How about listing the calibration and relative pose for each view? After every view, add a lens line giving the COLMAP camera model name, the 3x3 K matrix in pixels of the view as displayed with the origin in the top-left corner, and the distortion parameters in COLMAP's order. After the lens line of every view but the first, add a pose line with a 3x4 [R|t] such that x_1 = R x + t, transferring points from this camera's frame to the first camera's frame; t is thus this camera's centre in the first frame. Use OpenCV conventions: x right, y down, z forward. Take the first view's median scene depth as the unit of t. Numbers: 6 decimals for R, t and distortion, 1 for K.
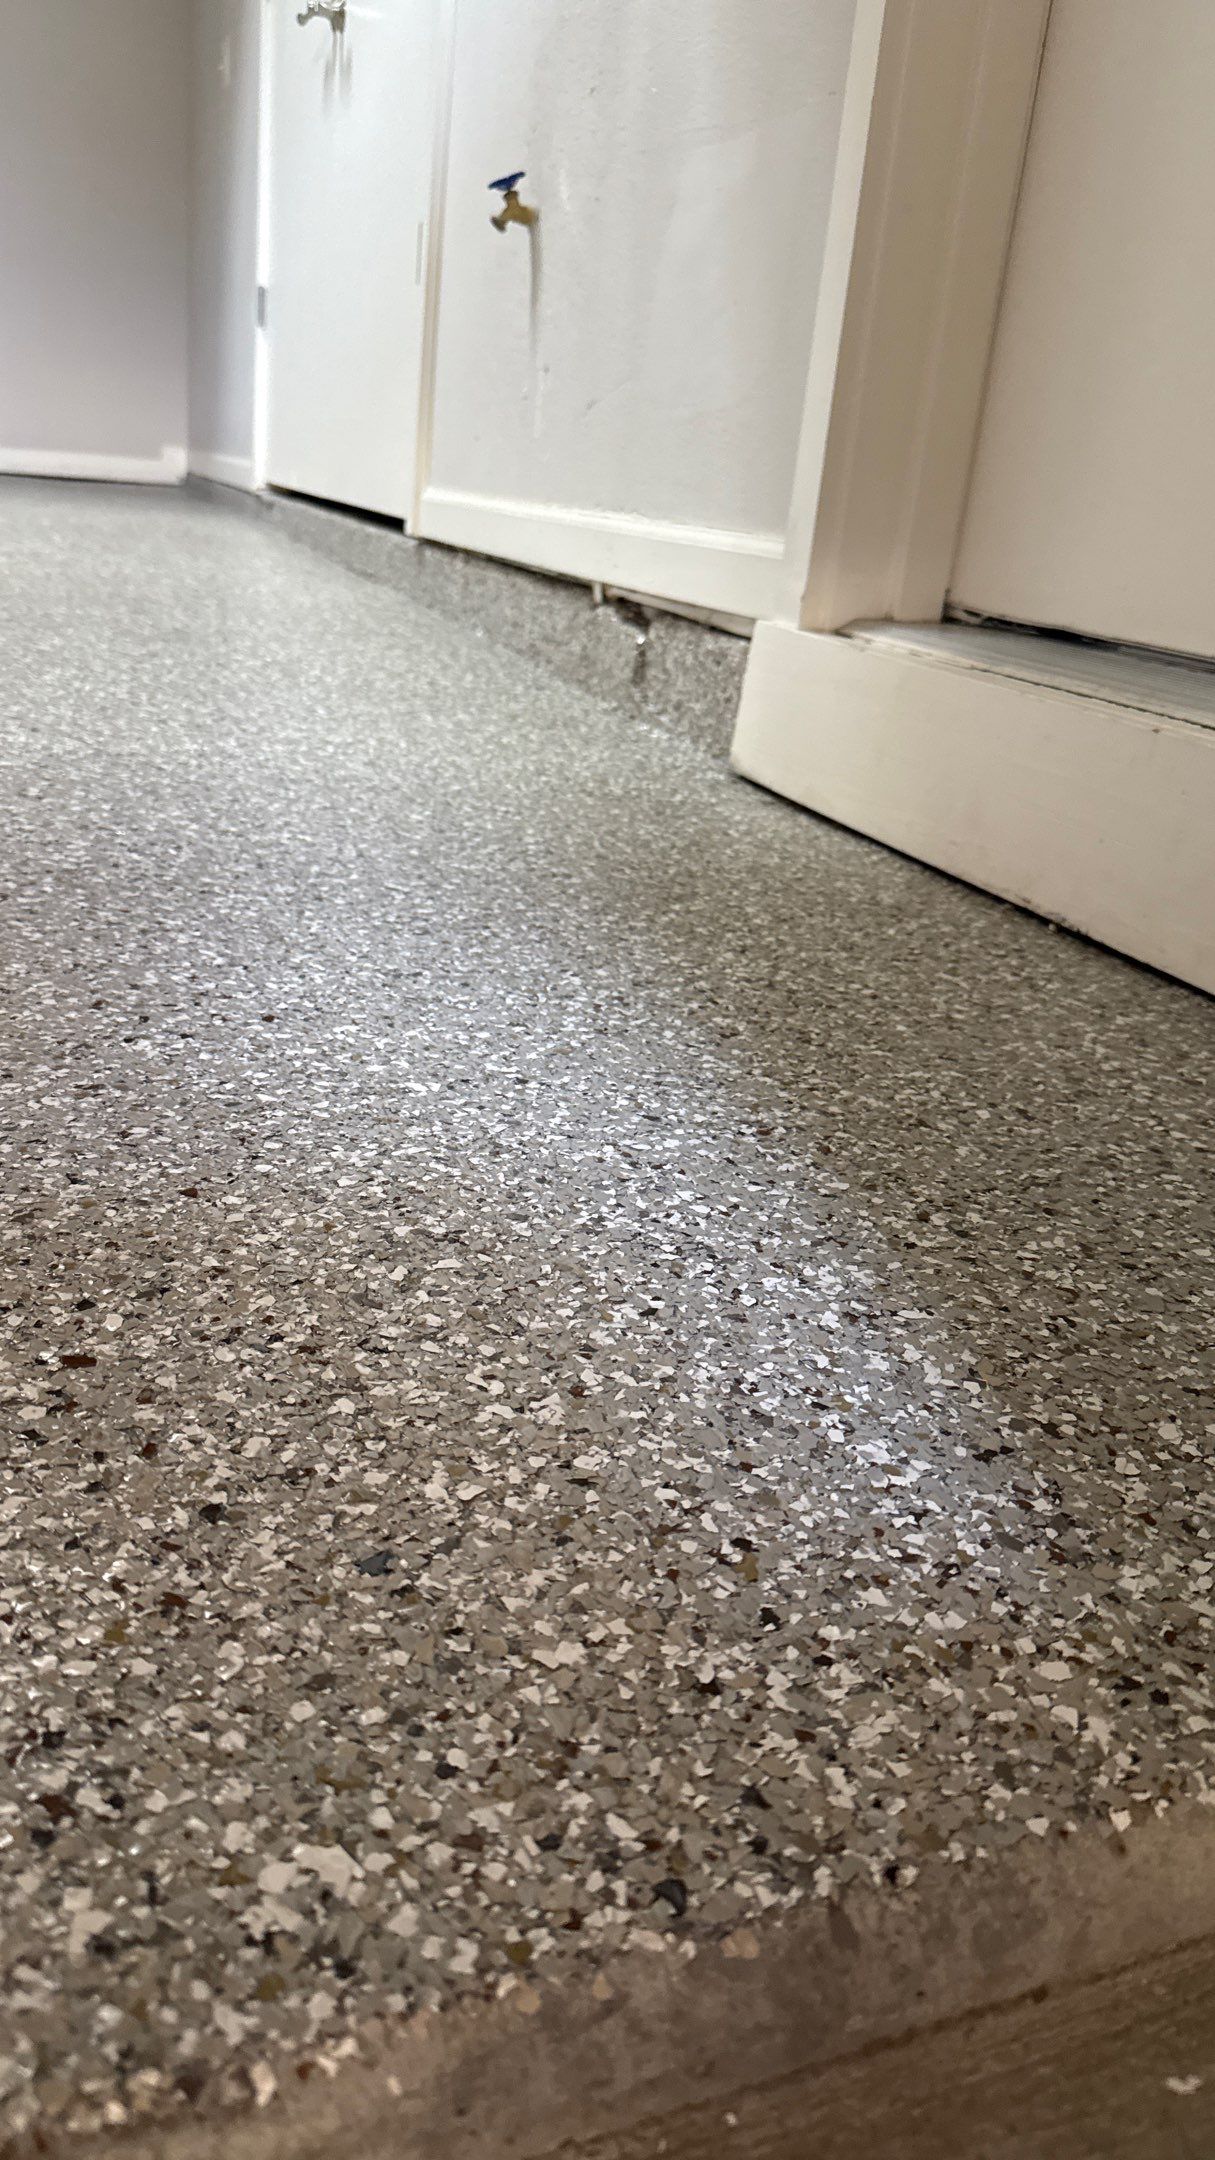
lens RADIAL K [[1506.5, 0, 607.5], [0, 1506.5, 1080.0], [0, 0, 1]] dist [0.115745, -0.215093]
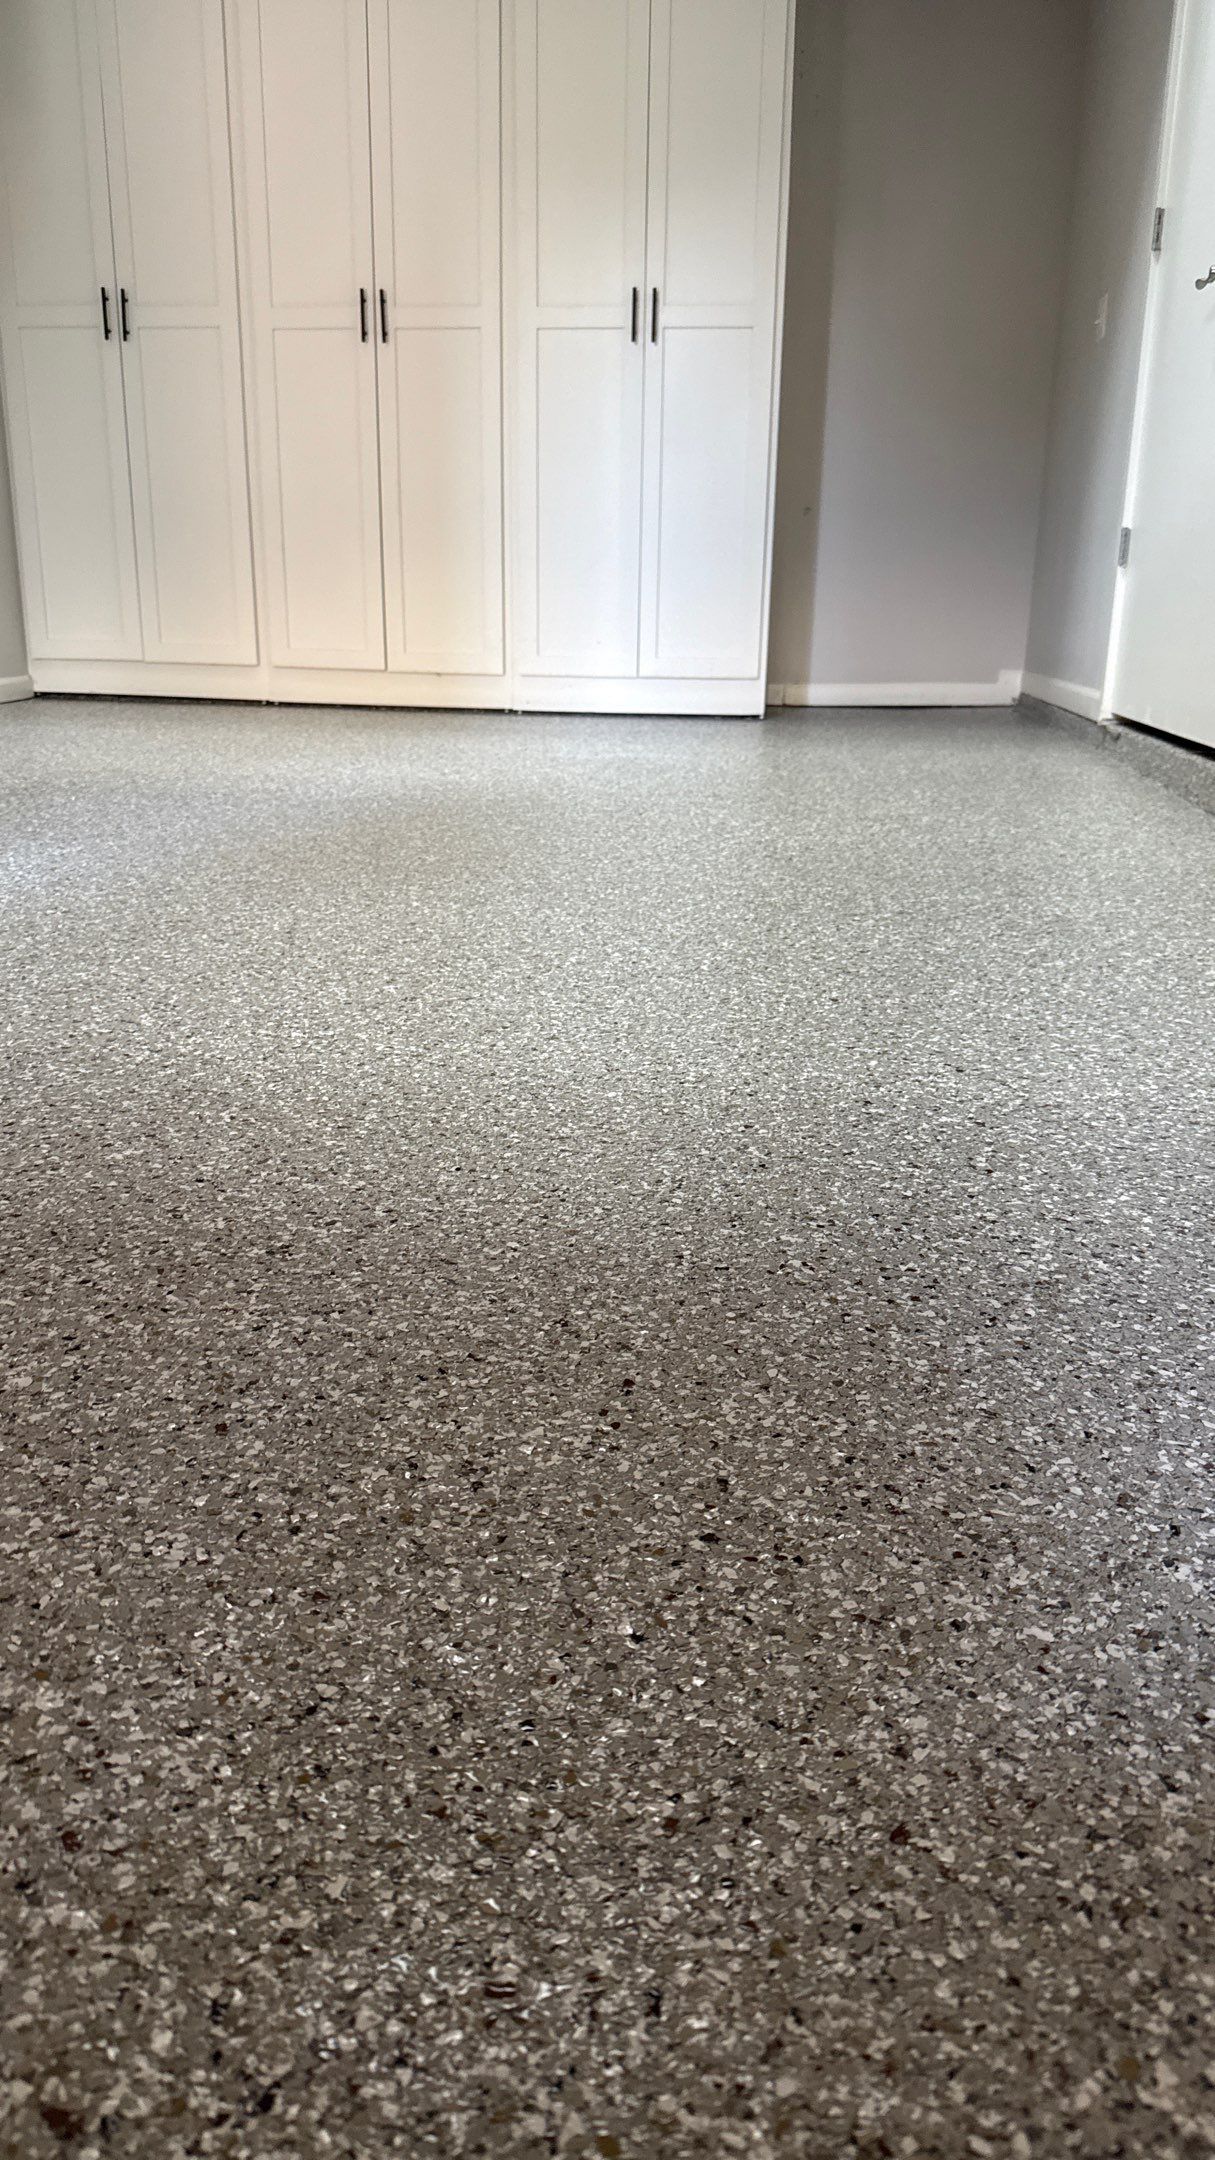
lens RADIAL K [[1506.5, 0, 607.5], [0, 1506.5, 1080.0], [0, 0, 1]] dist [0.115745, -0.215093]
pose [[0.884740, 0.056116, -0.462694, -0.237267], [-0.100419, 0.992361, -0.071661, -0.276911], [0.455138, 0.109865, 0.883617, -0.089831]]
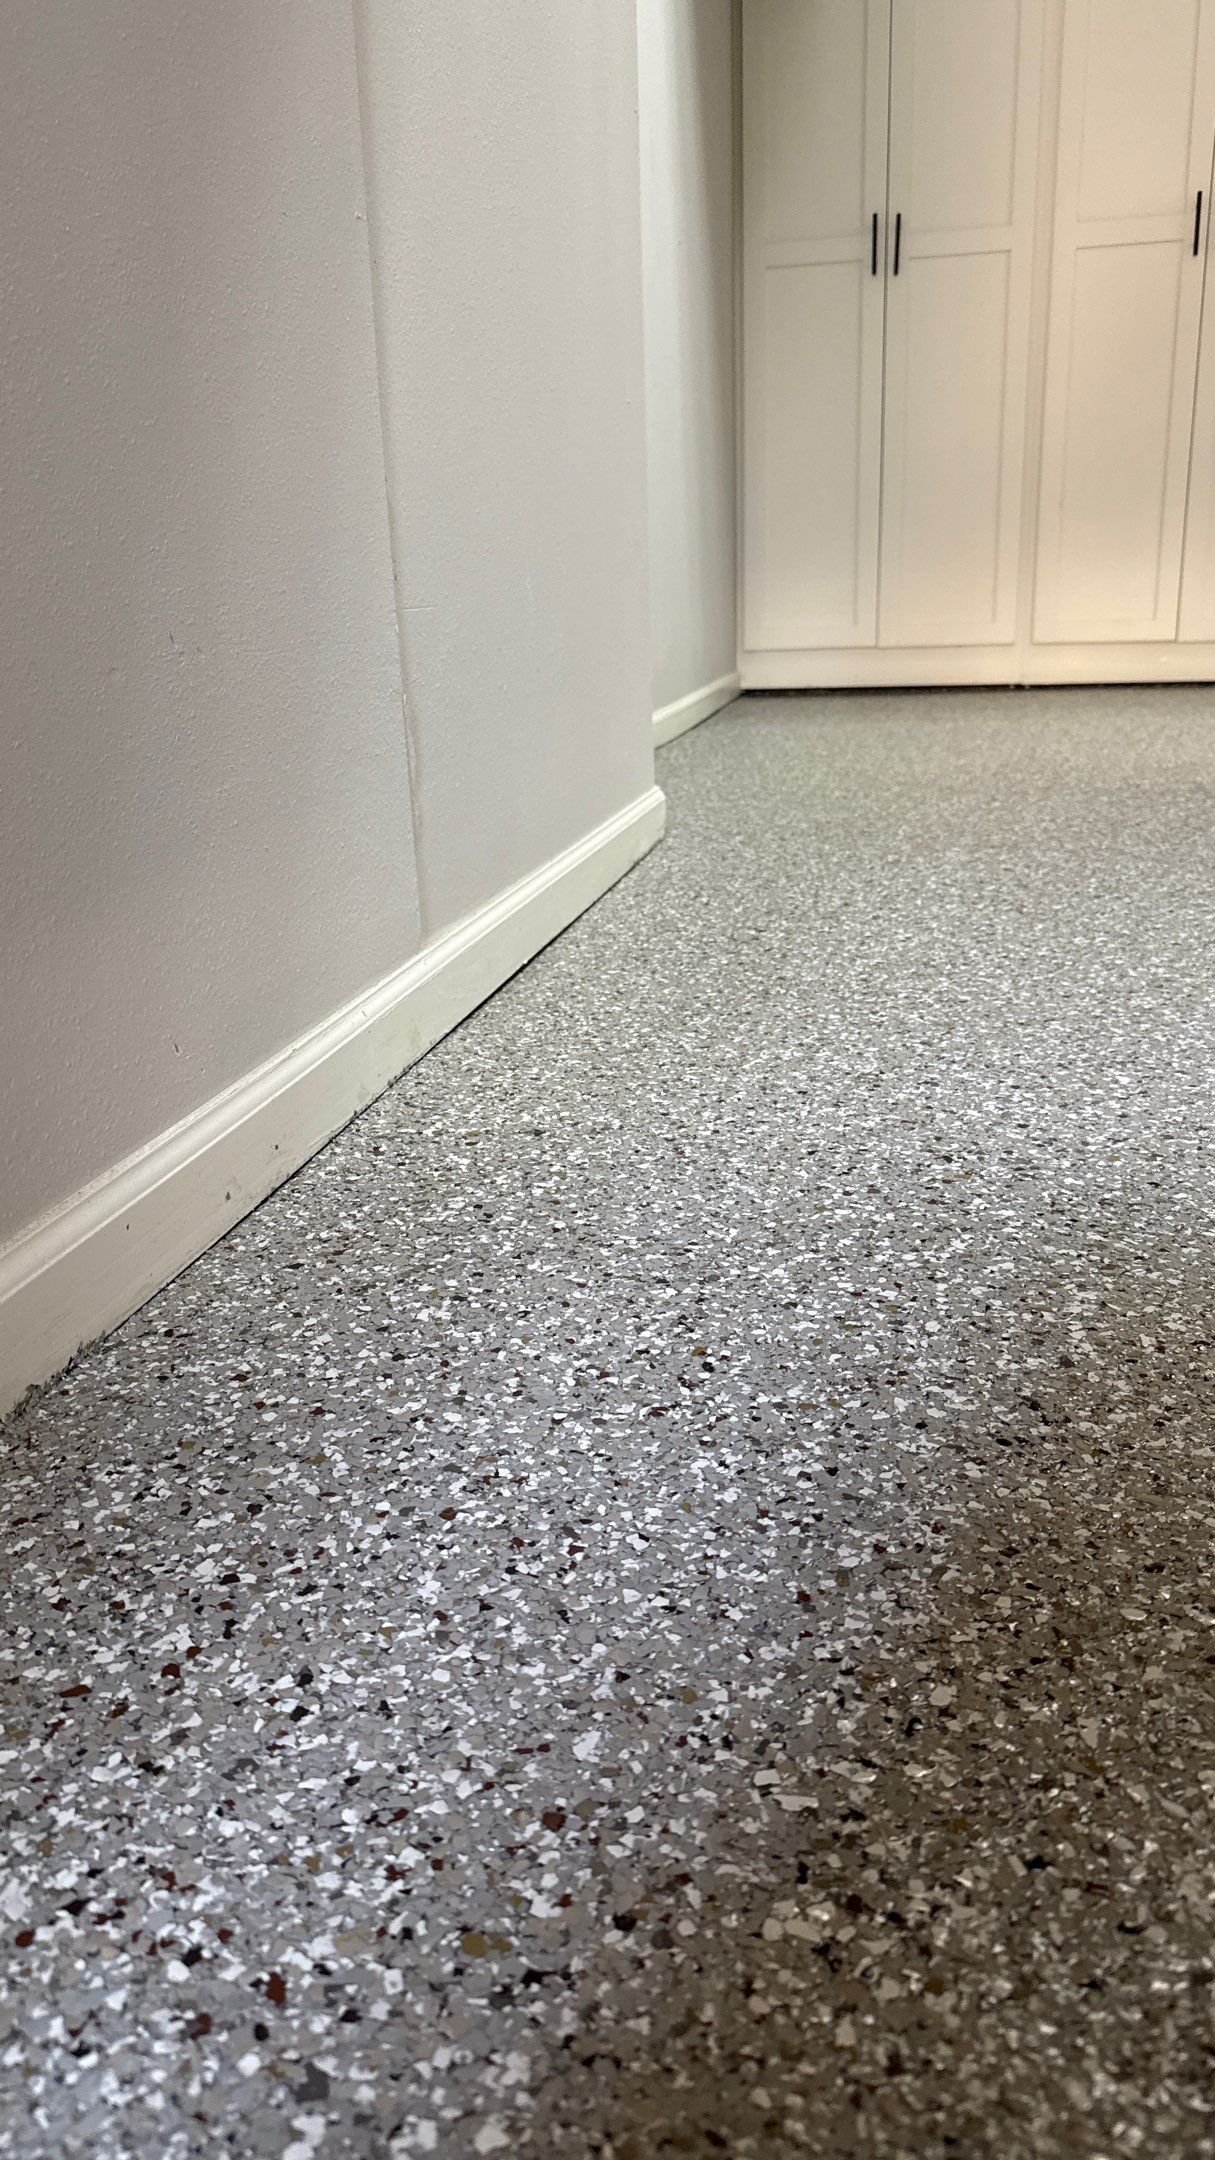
lens RADIAL K [[1506.5, 0, 607.5], [0, 1506.5, 1080.0], [0, 0, 1]] dist [0.115745, -0.215093]
pose [[0.820478, 0.058272, -0.568700, -3.096805], [-0.092701, 0.995187, -0.031771, -0.457907], [0.564112, 0.078787, 0.821931, -0.678569]]
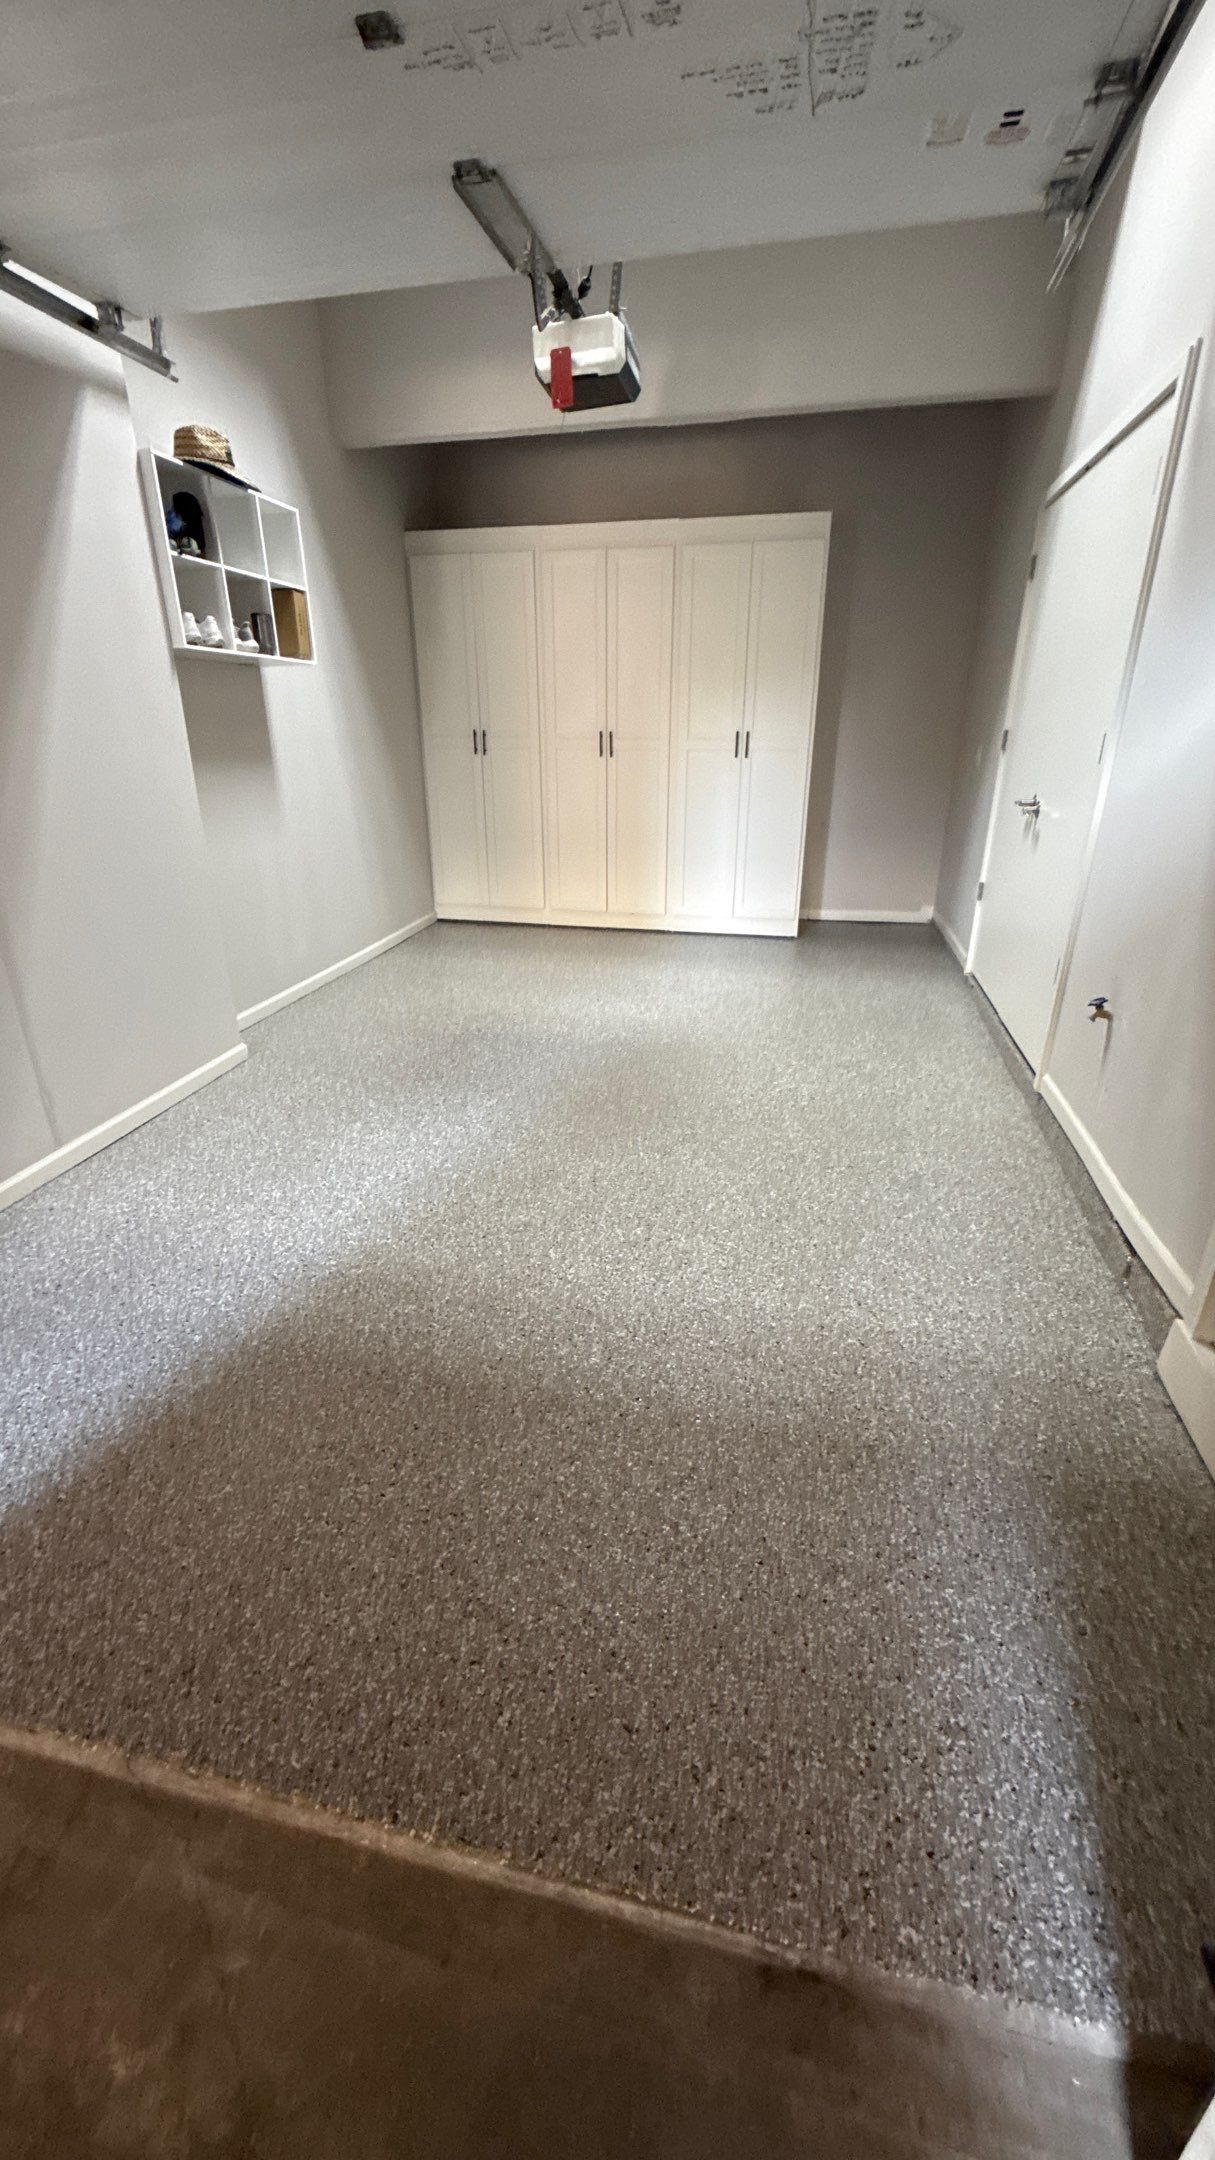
lens RADIAL K [[858.3, 0, 607.5], [0, 858.3, 1080.0], [0, 0, 1]] dist [0.002535, -0.000382]
pose [[0.826482, 0.124537, -0.549016, 0.138159], [-0.117094, 0.991924, 0.048732, -1.499621], [0.550652, 0.024011, 0.834390, -1.347871]]
